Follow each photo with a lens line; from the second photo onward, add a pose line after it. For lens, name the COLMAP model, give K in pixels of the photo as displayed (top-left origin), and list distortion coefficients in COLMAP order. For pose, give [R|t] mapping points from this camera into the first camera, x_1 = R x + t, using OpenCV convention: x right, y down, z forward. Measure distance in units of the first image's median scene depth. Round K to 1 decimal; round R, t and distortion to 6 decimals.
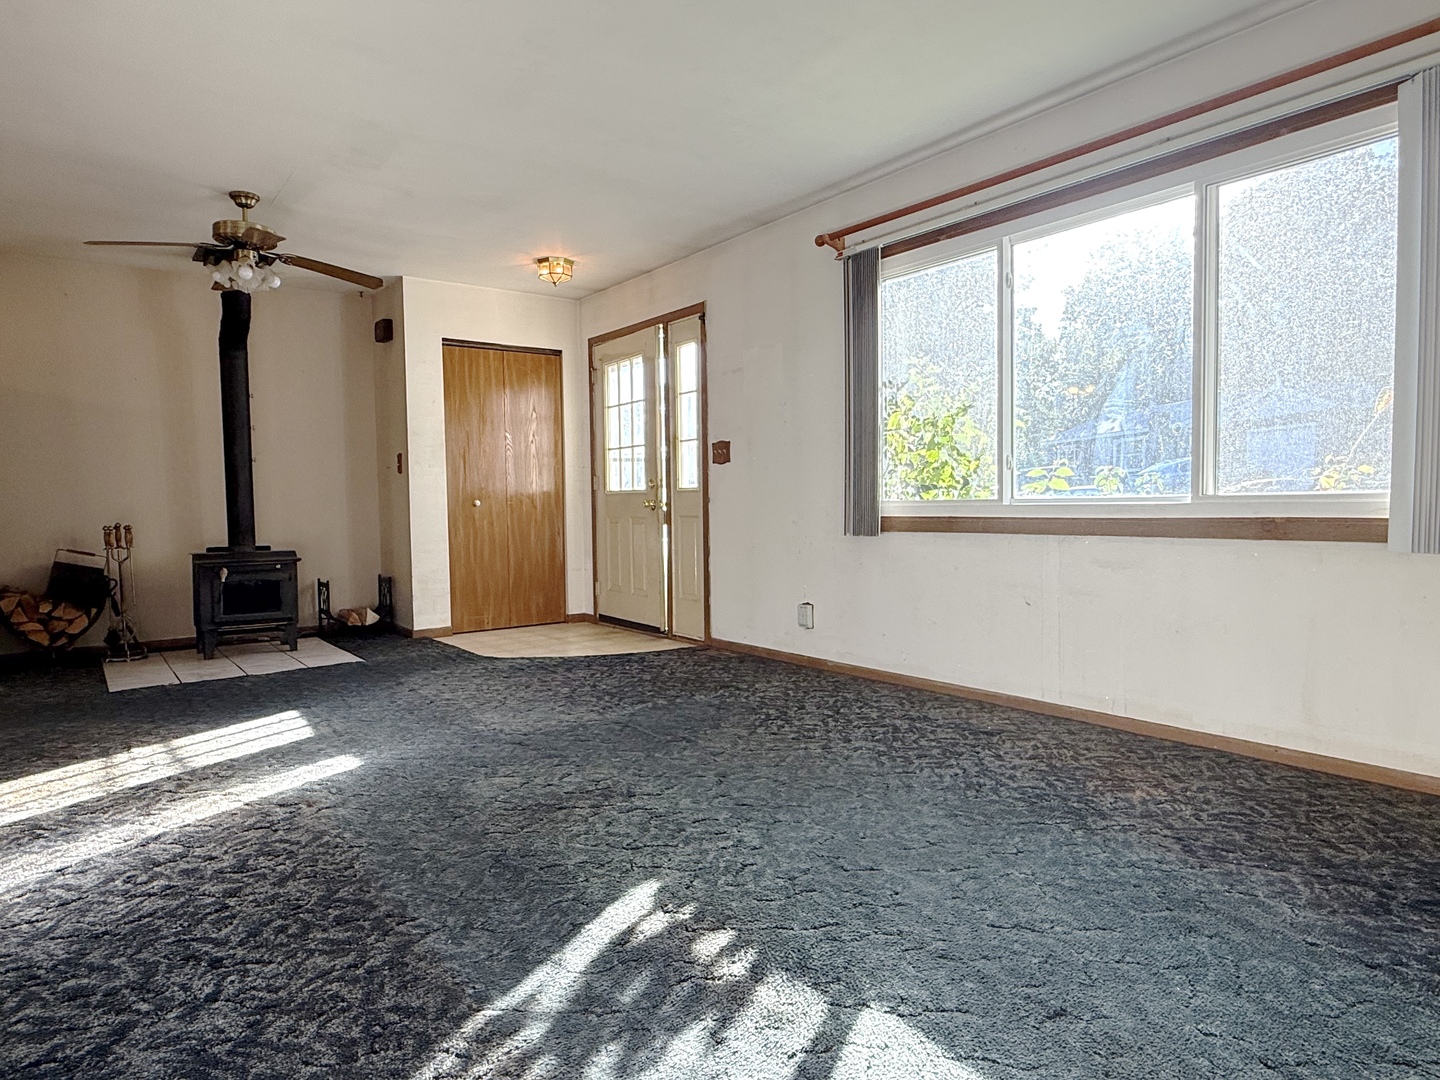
lens RADIAL K [[872.4, 0, 711.9], [0, 872.4, 541.3], [0, 0, 1]] dist [-0.001006, 0.000590]
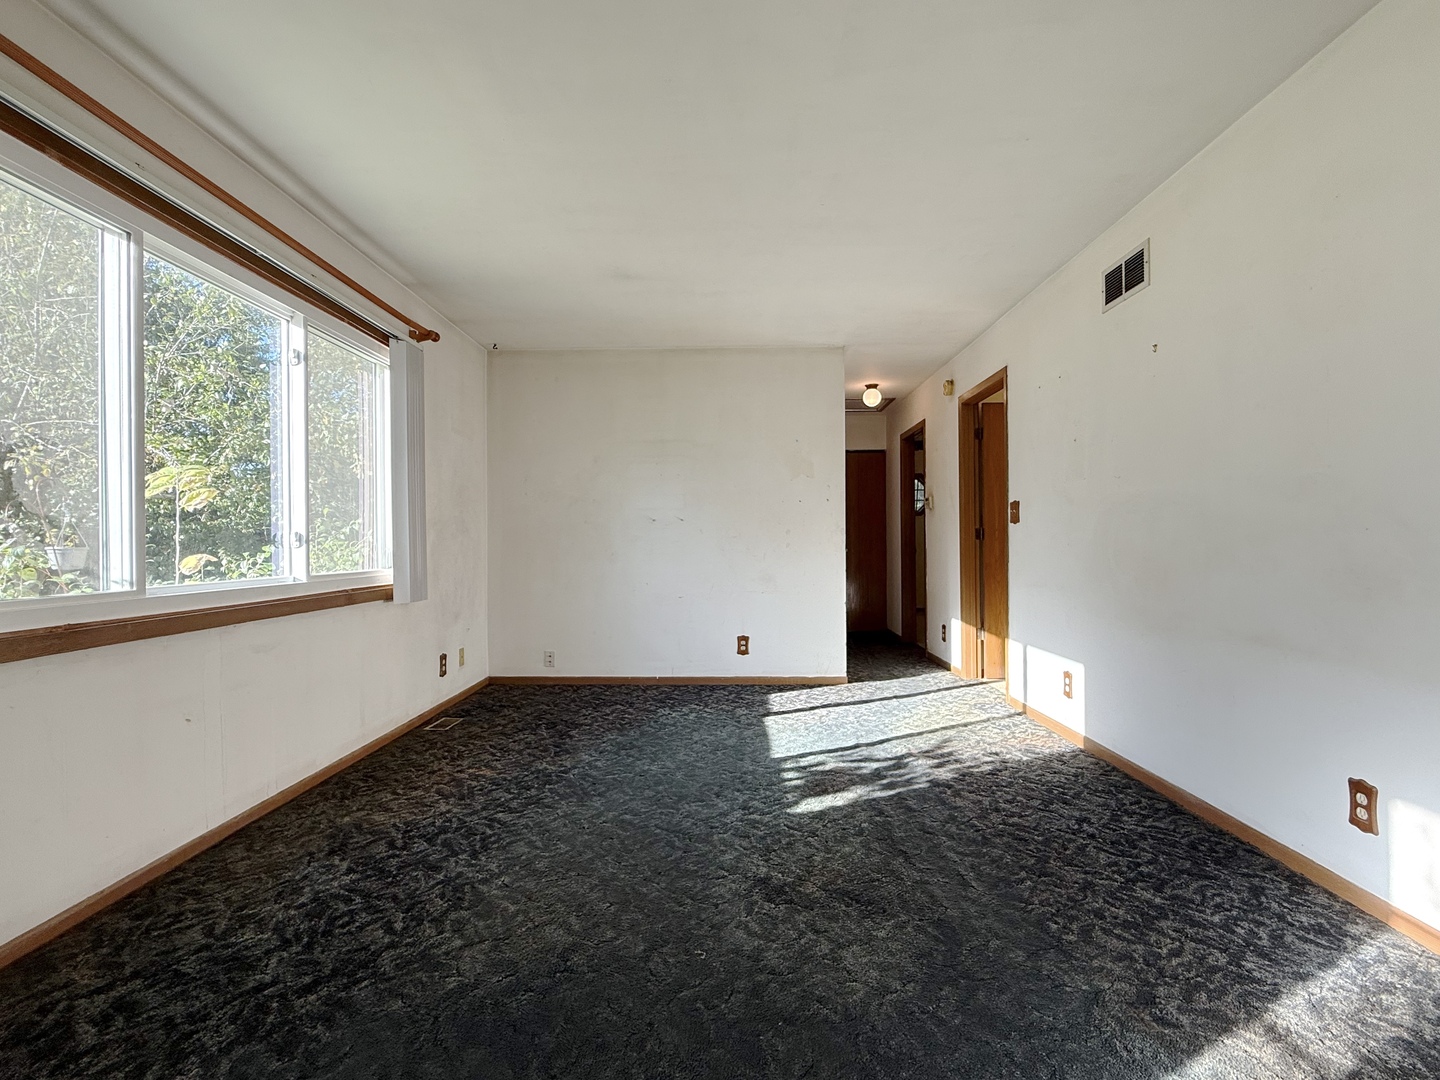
lens RADIAL K [[662.1, 0, 716.0], [0, 662.1, 544.2], [0, 0, 1]] dist [-0.001577, -0.000137]
pose [[-0.784455, 0.021427, 0.619816, -0.276707], [0.047638, 0.998532, 0.025773, -0.057689], [-0.618354, 0.049744, -0.784324, 0.839990]]
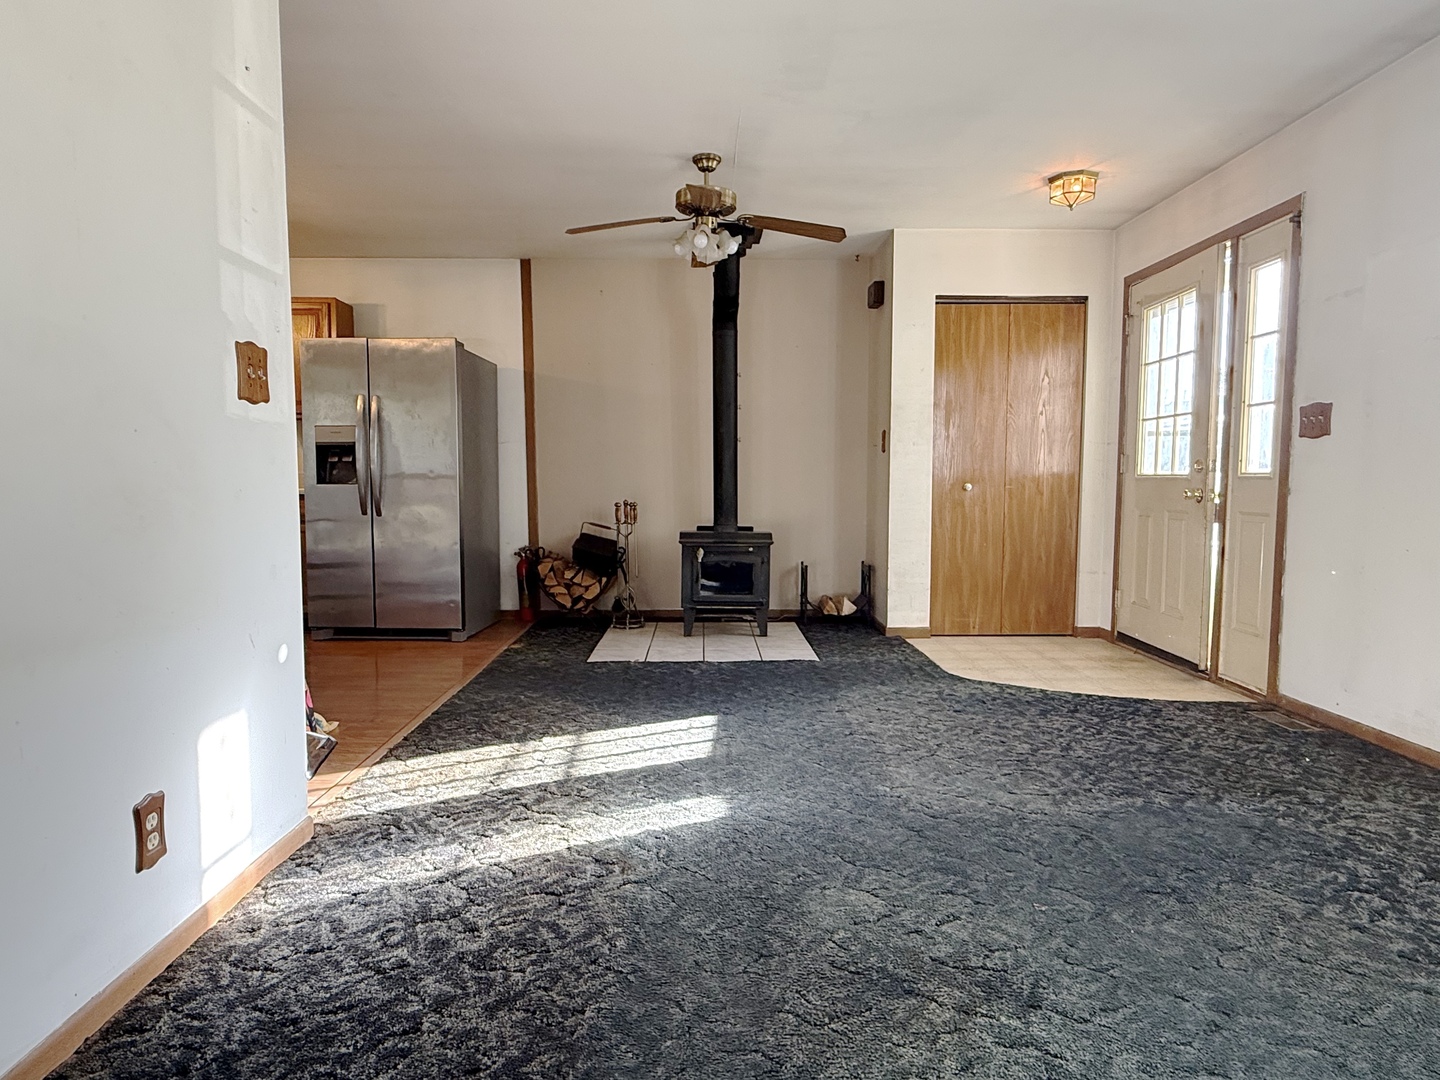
lens RADIAL K [[855.1, 0, 711.8], [0, 855.1, 544.5], [0, 0, 1]] dist [-0.005381, 0.003649]
pose [[0.807629, 0.060631, -0.586565, 0.027846], [-0.039806, 0.998037, 0.048355, -0.021973], [0.588346, -0.015704, 0.808457, 0.213222]]
